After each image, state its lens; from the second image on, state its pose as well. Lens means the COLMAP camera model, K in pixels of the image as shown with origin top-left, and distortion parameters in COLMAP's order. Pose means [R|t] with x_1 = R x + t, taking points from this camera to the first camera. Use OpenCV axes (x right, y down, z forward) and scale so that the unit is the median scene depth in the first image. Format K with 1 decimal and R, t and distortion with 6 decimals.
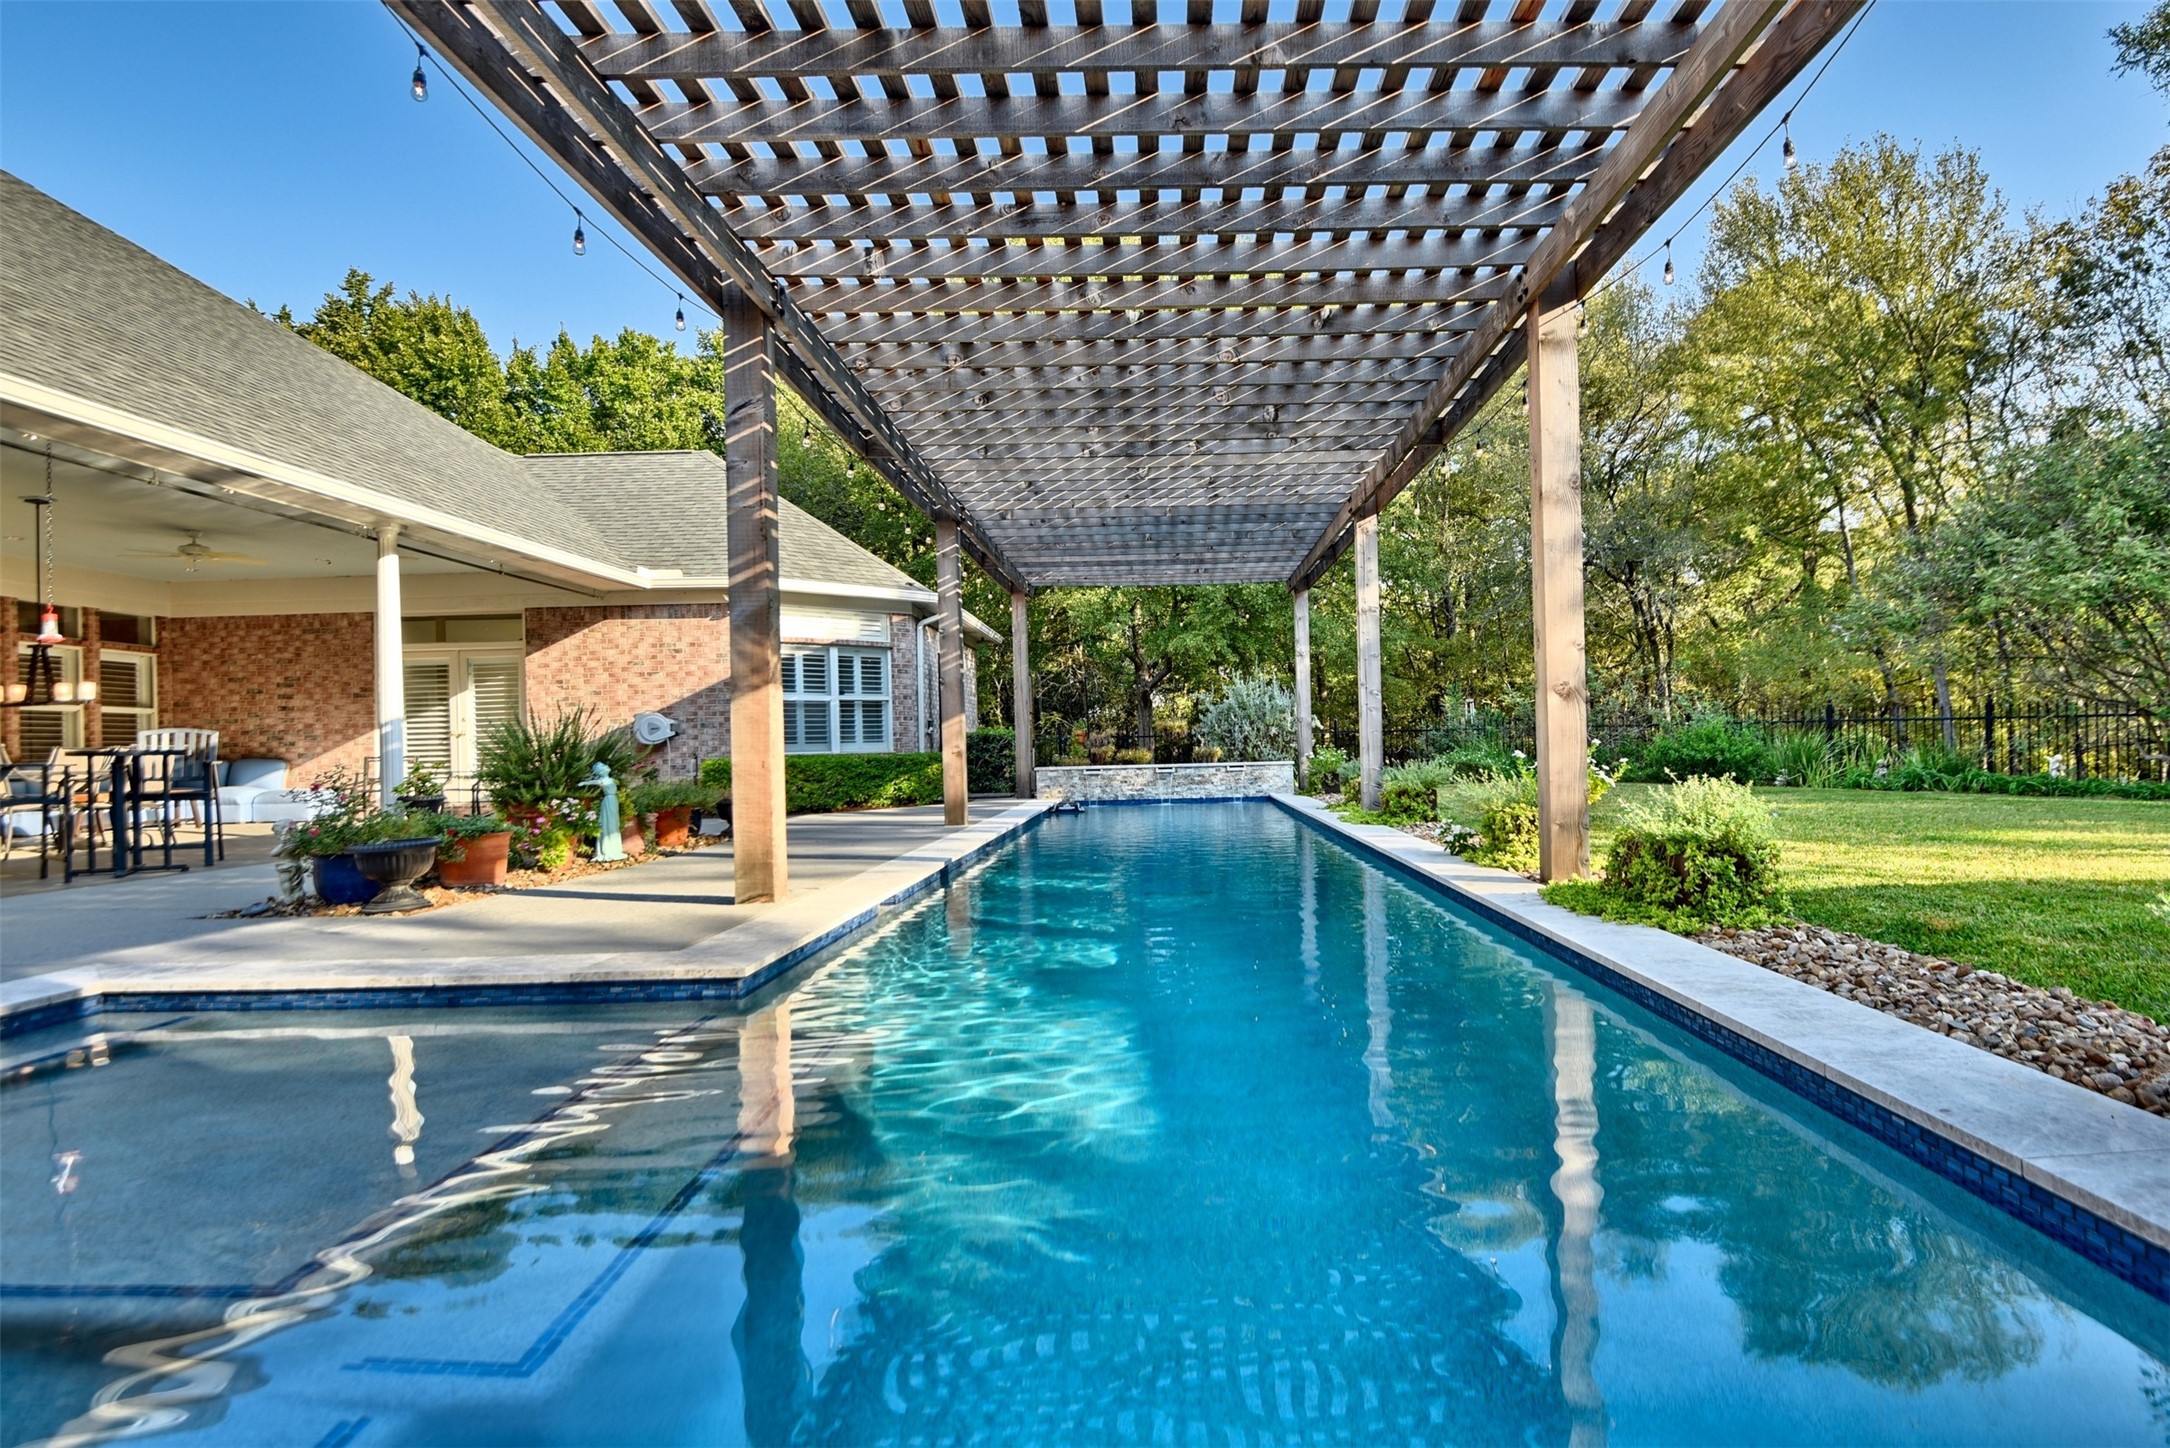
lens RADIAL K [[1141.6, 0, 1080.7], [0, 1141.6, 743.4], [0, 0, 1]] dist [-0.000751, -0.000792]
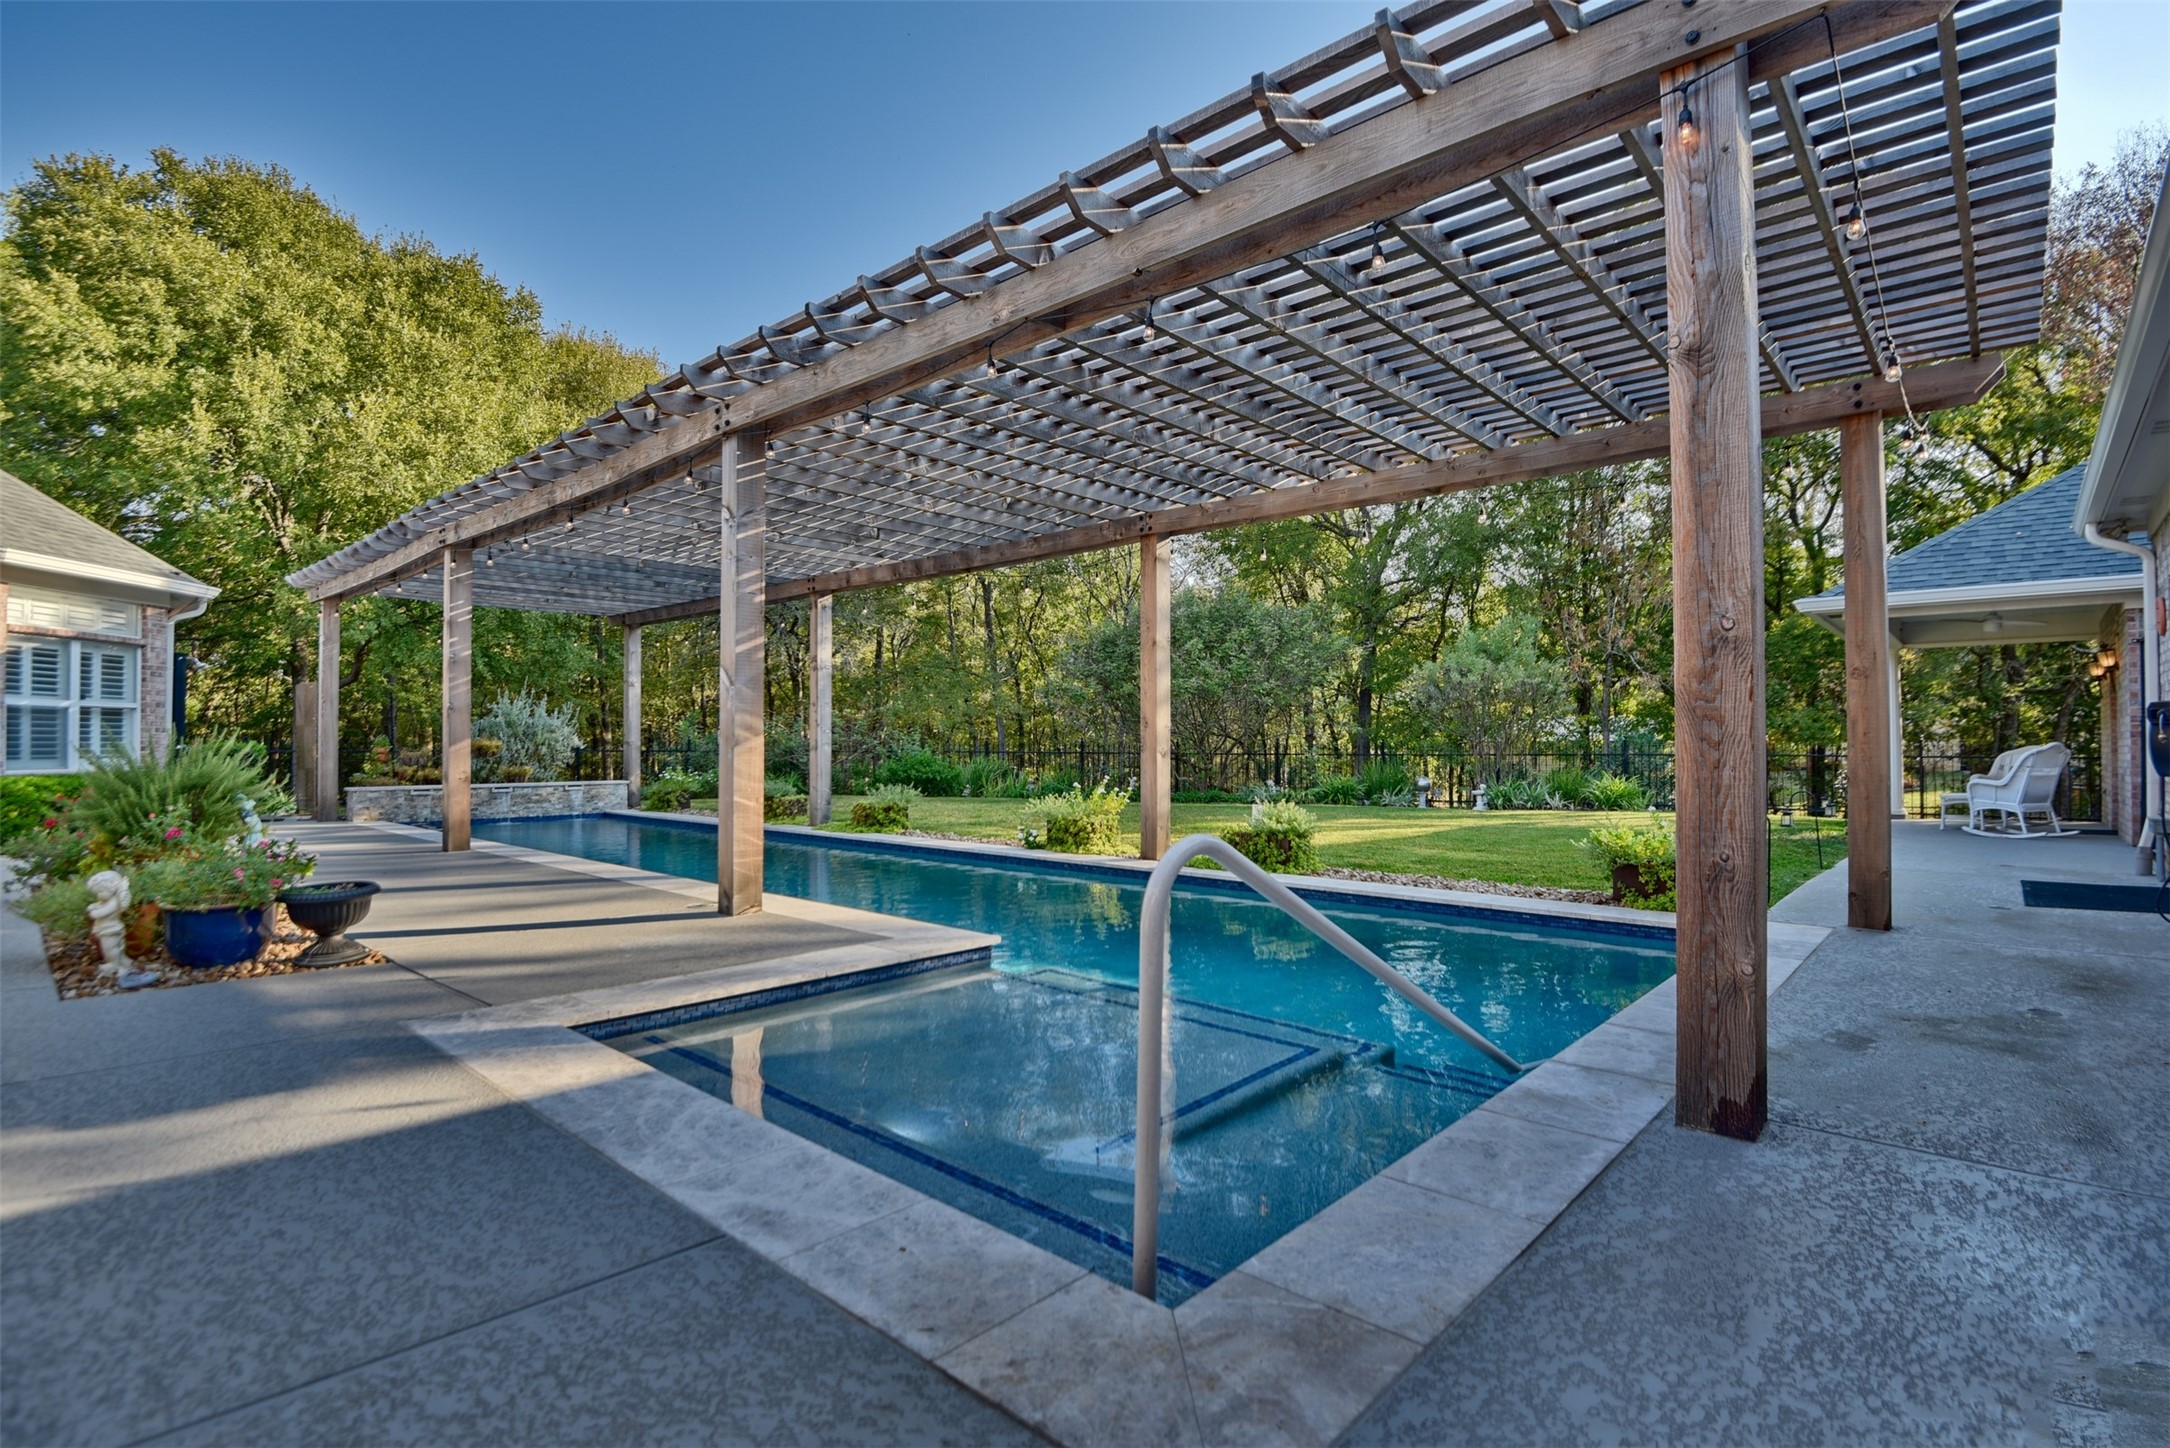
lens RADIAL K [[1021.6, 0, 1090.8], [0, 1021.6, 724.9], [0, 0, 1]] dist [-0.037051, -0.000760]
pose [[0.685956, 0.035789, 0.726762, -0.243626], [-0.012561, 0.999223, -0.037350, -0.008154], [-0.727534, 0.016492, 0.685873, -0.007081]]
